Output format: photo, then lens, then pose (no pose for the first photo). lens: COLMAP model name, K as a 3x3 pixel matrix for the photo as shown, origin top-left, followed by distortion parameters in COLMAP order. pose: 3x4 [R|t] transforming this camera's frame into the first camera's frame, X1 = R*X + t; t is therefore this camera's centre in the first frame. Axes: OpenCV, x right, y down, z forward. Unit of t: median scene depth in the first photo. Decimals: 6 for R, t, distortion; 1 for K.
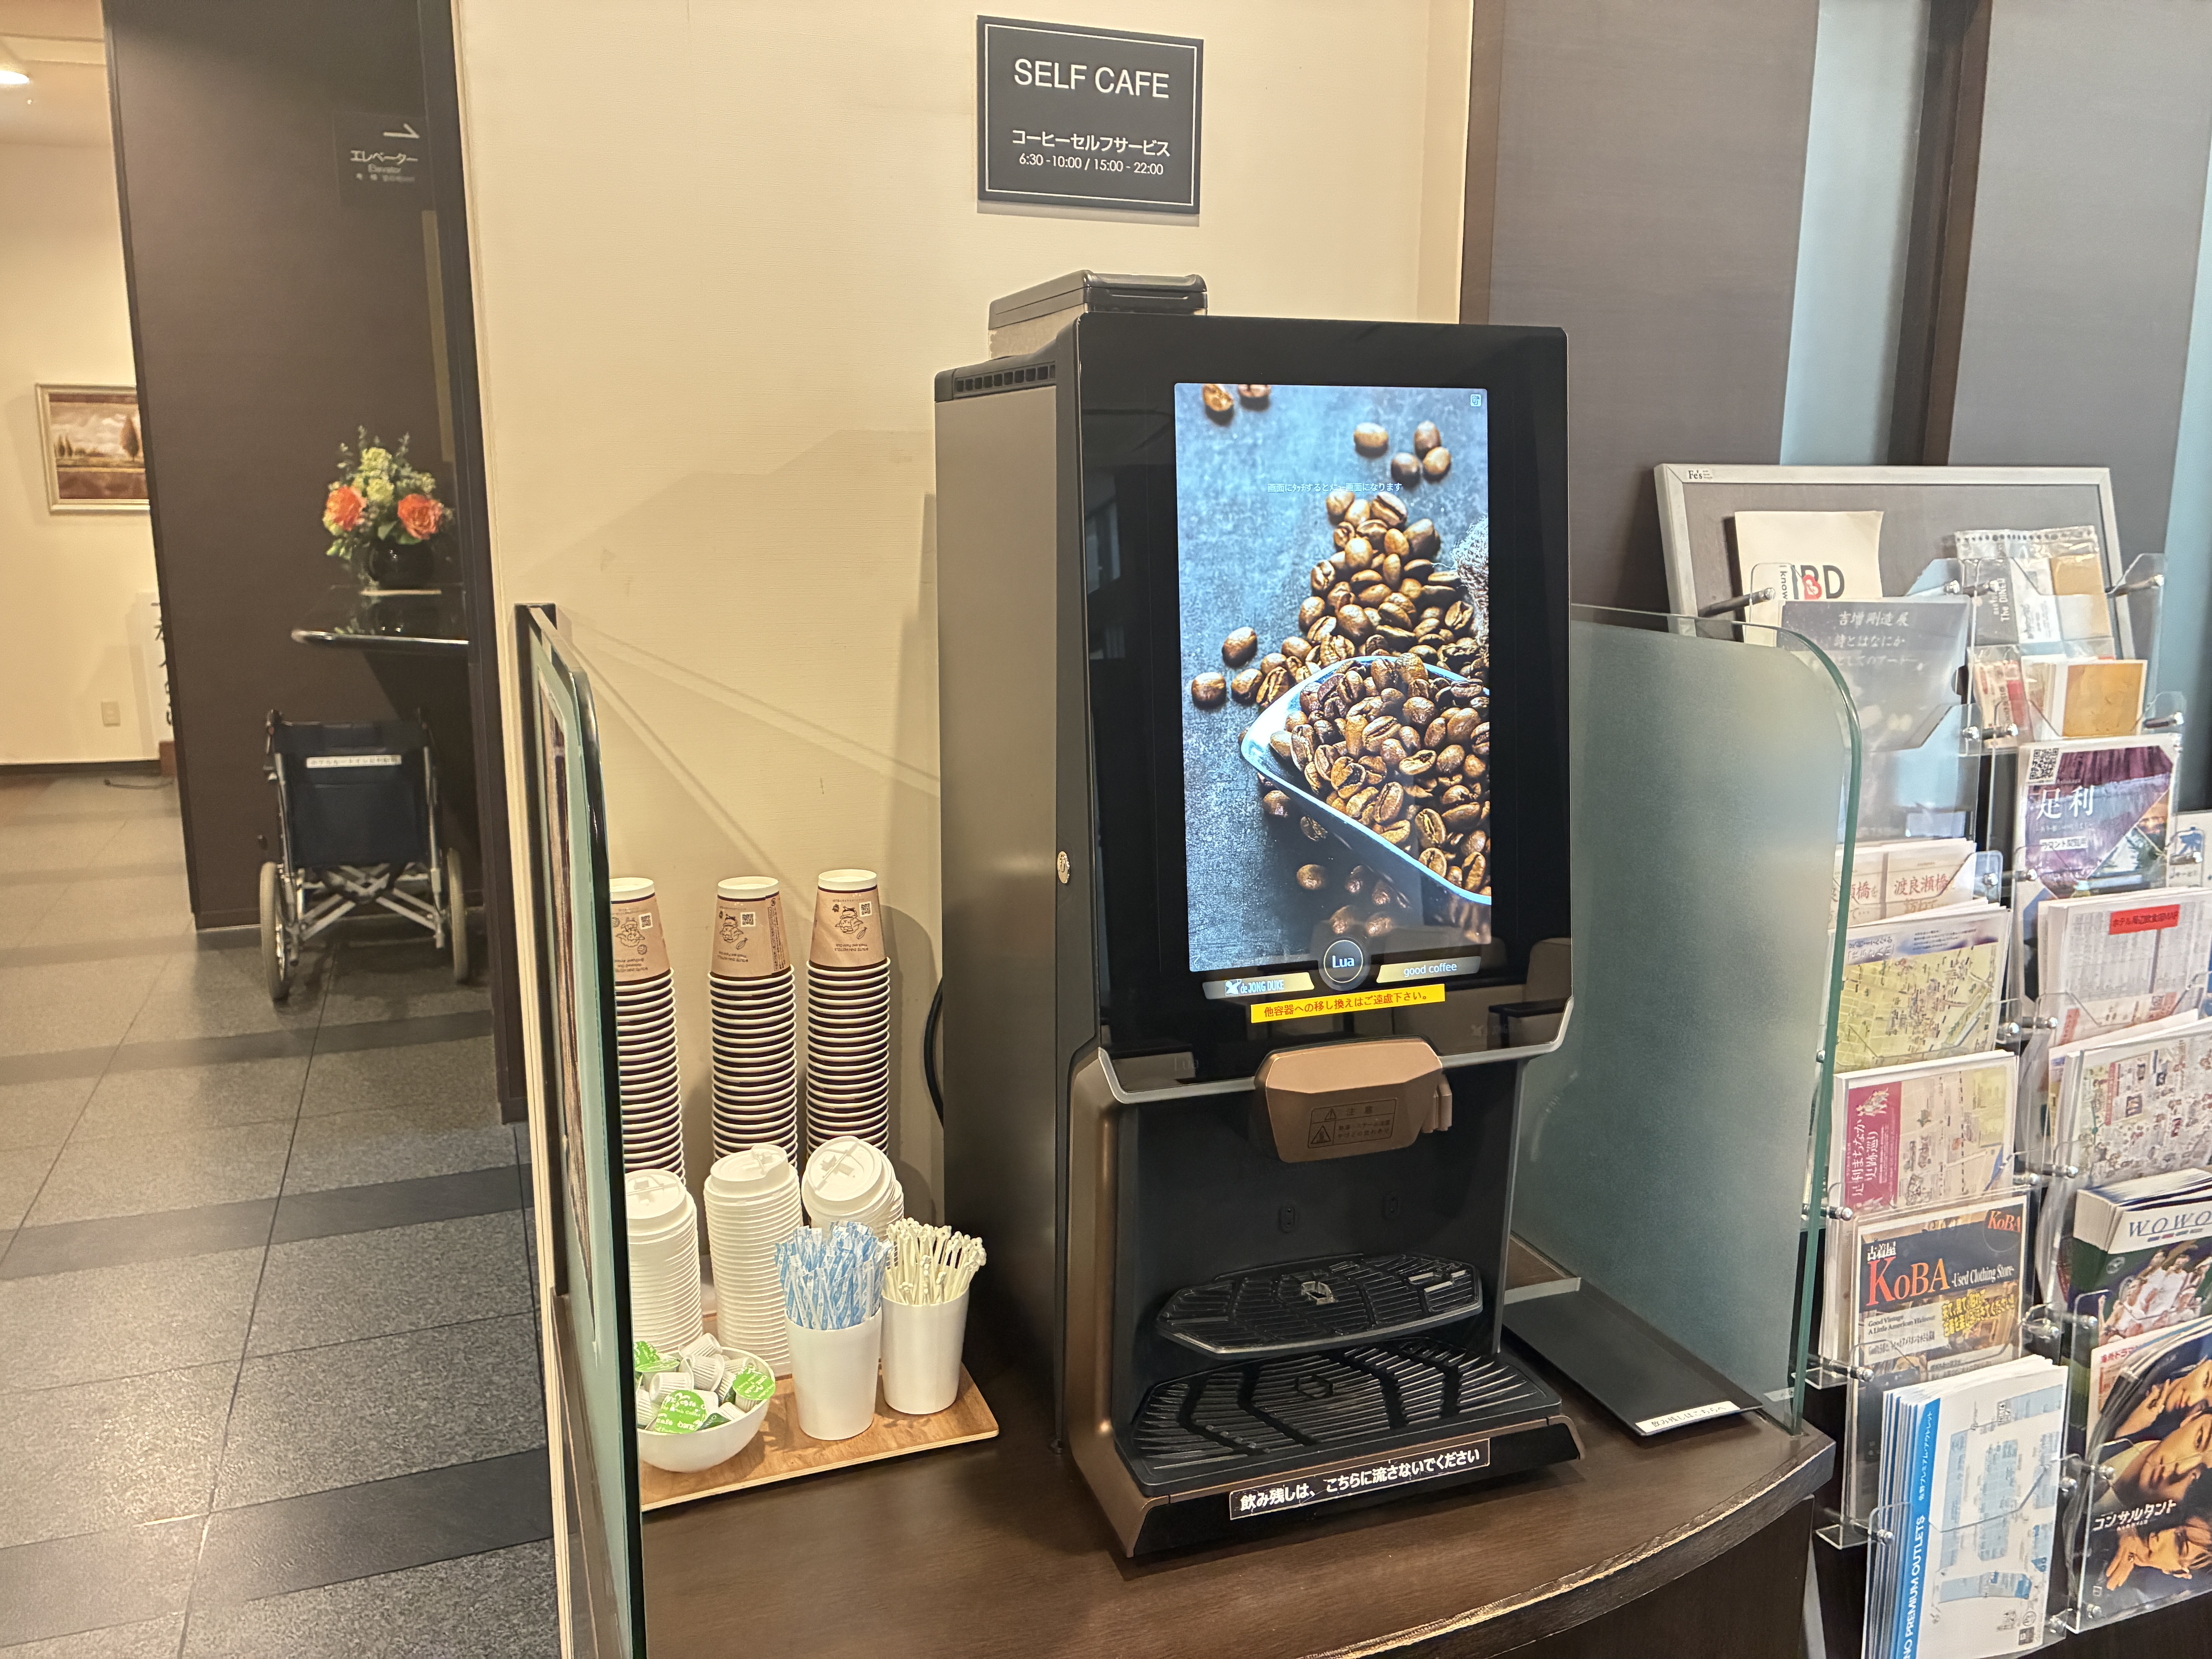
lens RADIAL K [[1696.7, 0, 1104.0], [0, 1696.7, 827.6], [0, 0, 1]] dist [0.054450, 0.001527]
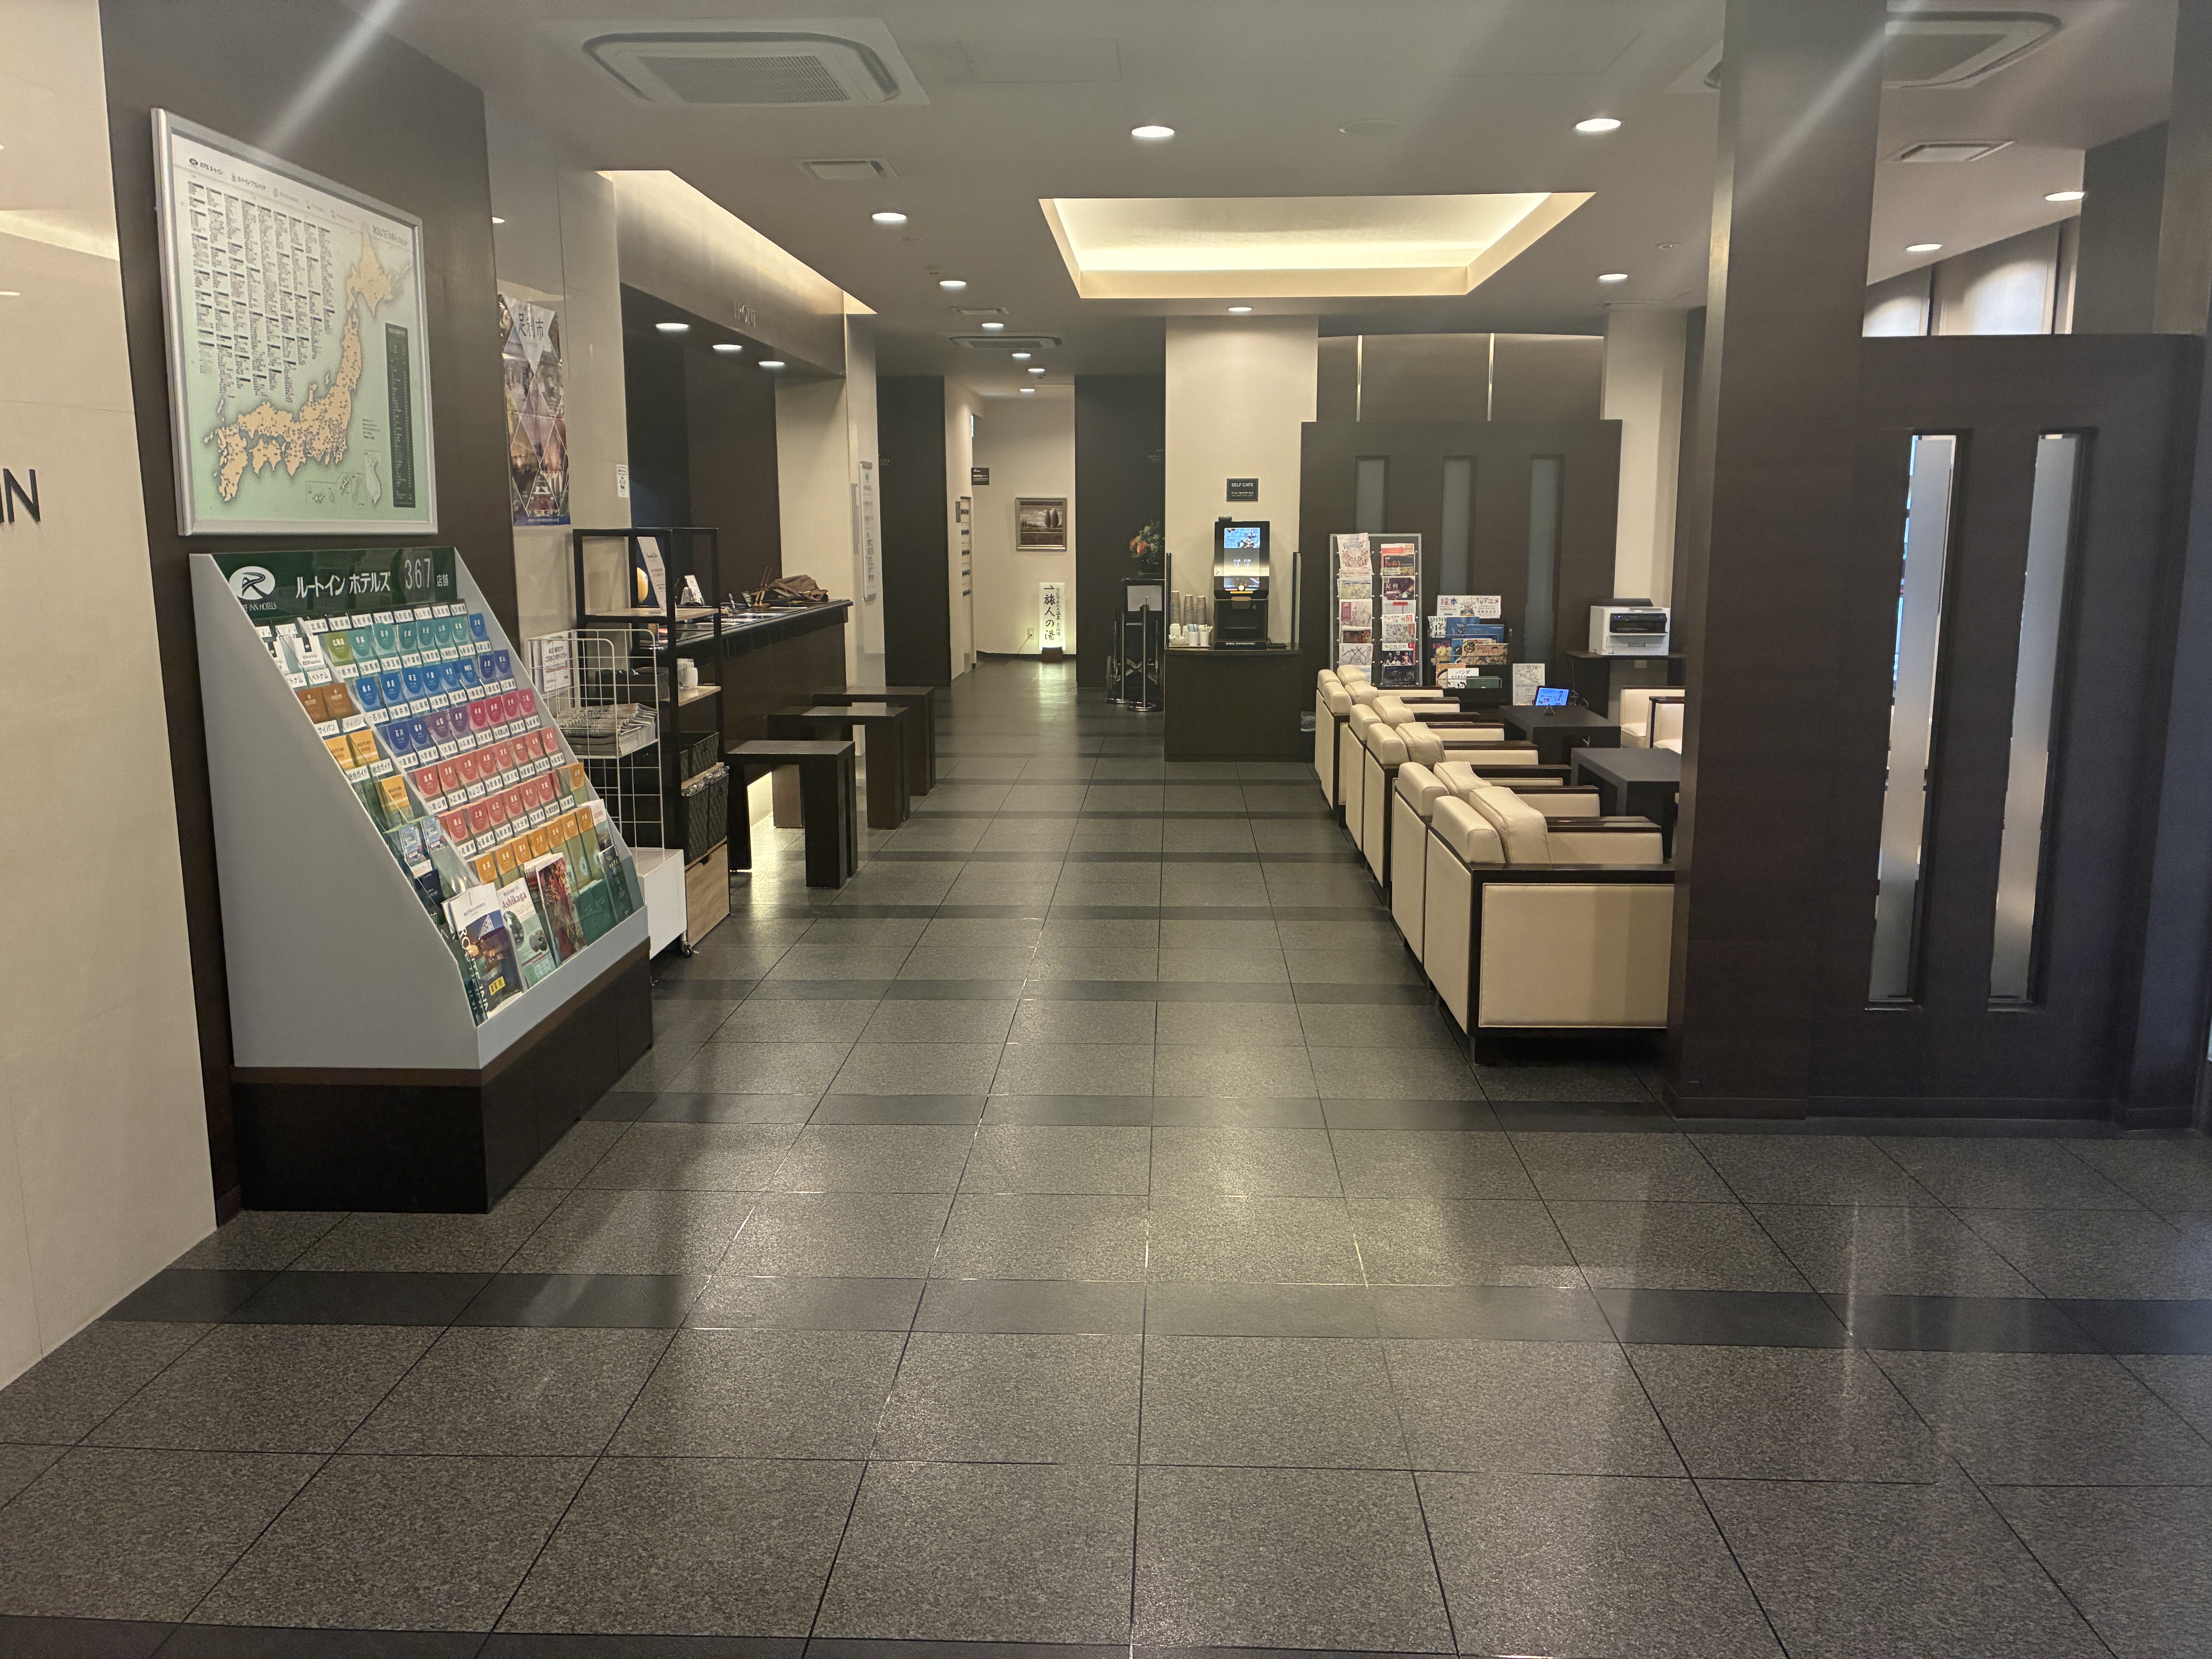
lens RADIAL K [[1696.7, 0, 1104.4], [0, 1696.7, 824.2], [0, 0, 1]] dist [0.054450, 0.001527]
pose [[0.920829, 0.055781, -0.385958, 2.416490], [-0.064749, 0.997849, -0.010264, 1.175746], [0.384555, 0.034441, 0.922459, -6.111932]]
